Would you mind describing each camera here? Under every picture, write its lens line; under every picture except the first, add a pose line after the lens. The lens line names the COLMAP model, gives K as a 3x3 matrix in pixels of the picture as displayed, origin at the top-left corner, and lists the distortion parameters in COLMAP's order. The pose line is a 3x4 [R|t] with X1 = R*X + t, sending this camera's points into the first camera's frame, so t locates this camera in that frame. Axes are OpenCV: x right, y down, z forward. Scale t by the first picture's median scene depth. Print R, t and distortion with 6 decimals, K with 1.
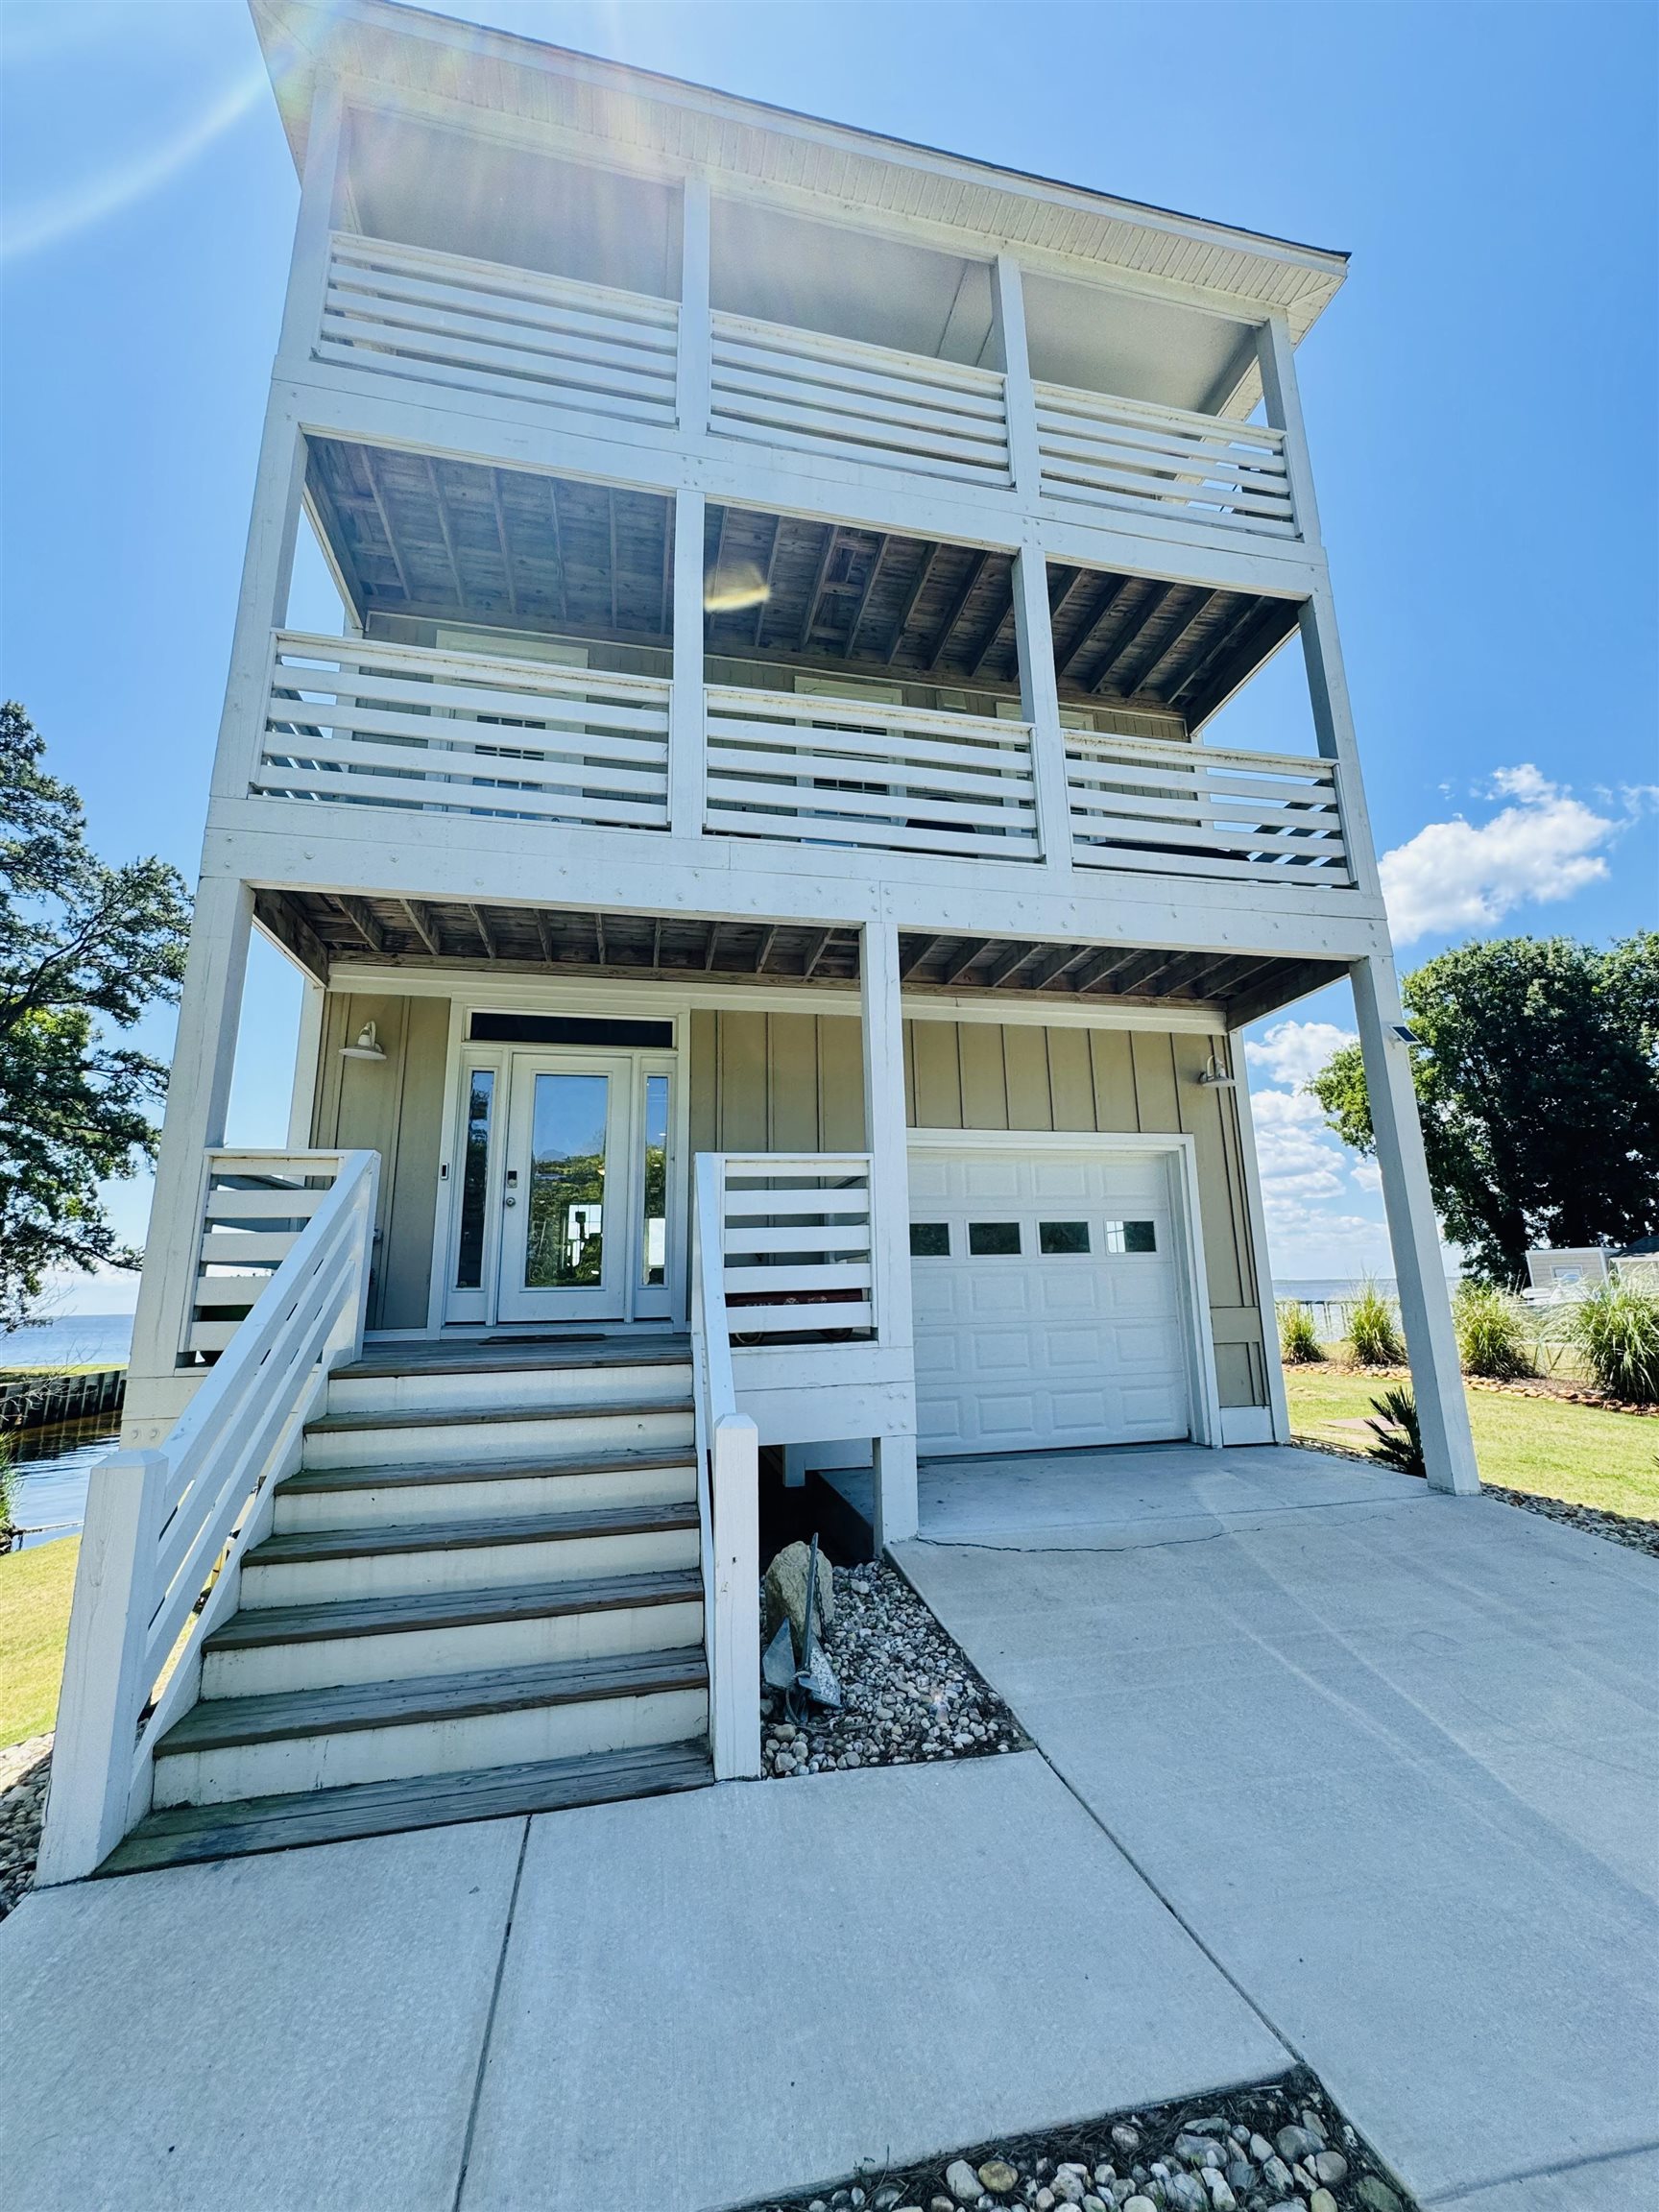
lens RADIAL K [[898.7, 0, 829.5], [0, 898.7, 1106.0], [0, 0, 1]] dist [0.009748, 0.000329]
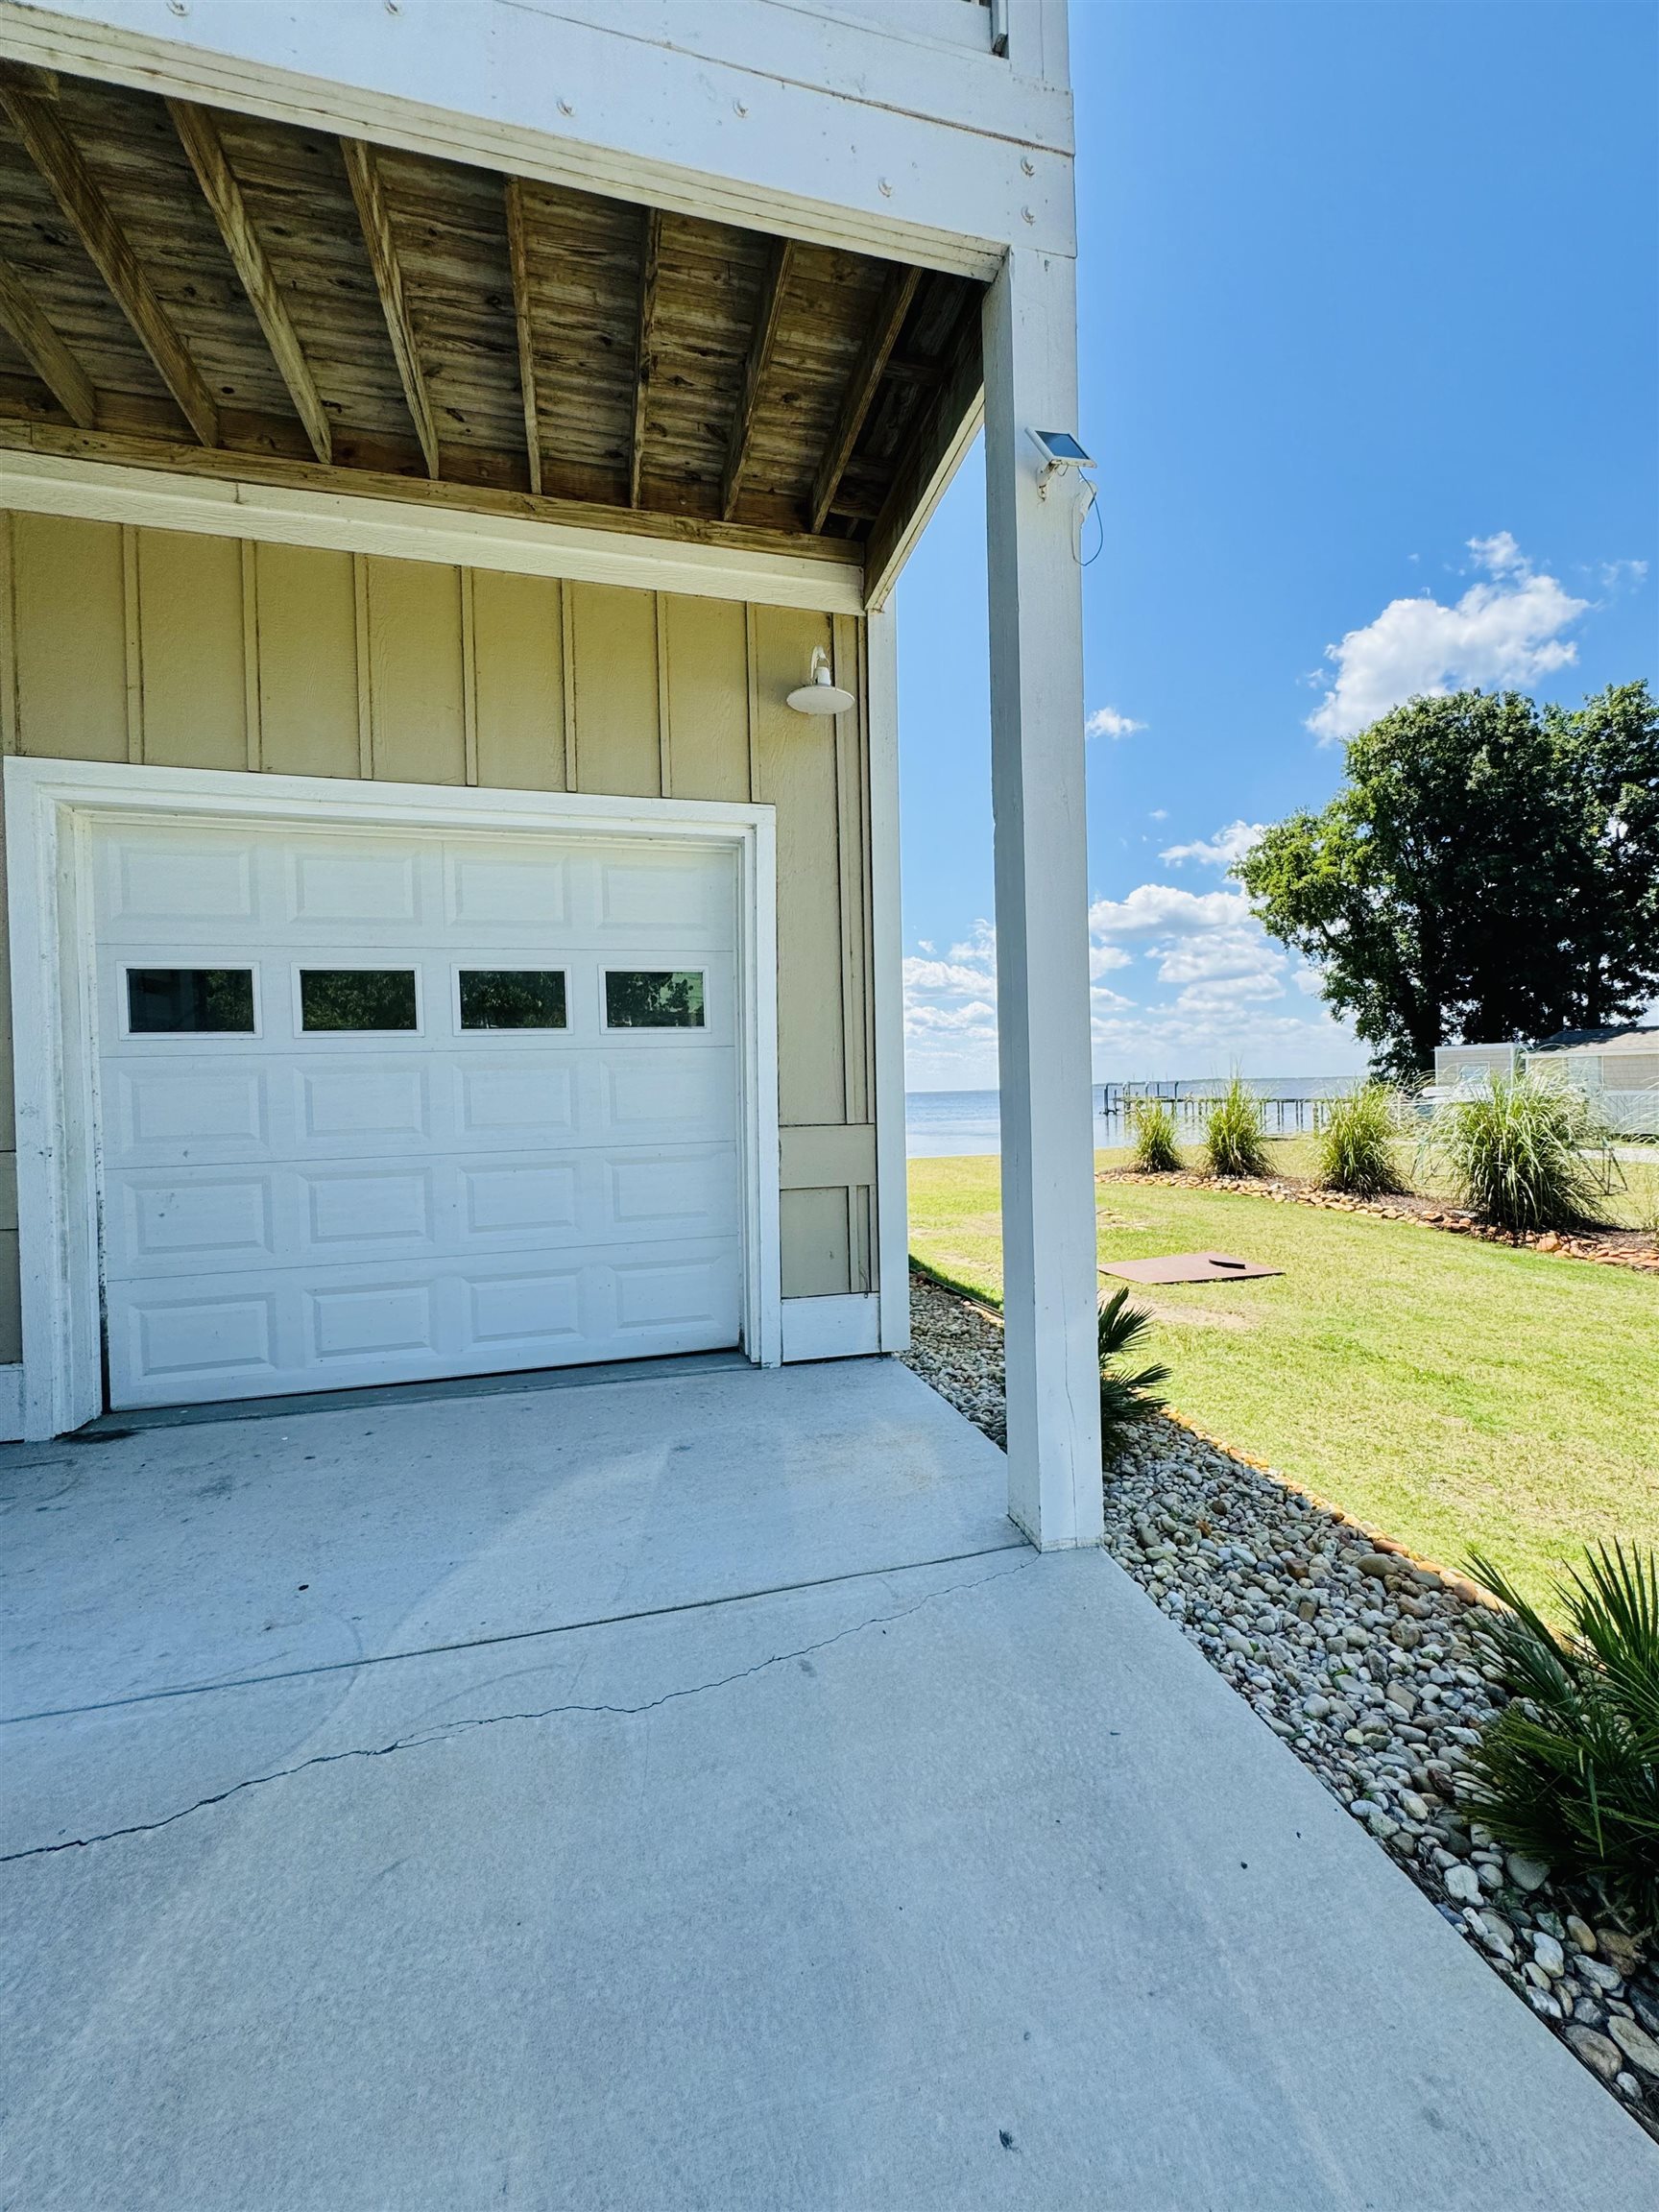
lens RADIAL K [[884.9, 0, 817.9], [0, 884.9, 1103.8], [0, 0, 1]] dist [0.000720, 0.000181]
pose [[0.999502, -0.004878, 0.031189, 0.151652], [-0.001922, 0.976751, 0.214367, 0.033495], [-0.031510, -0.214320, 0.976255, 0.167973]]
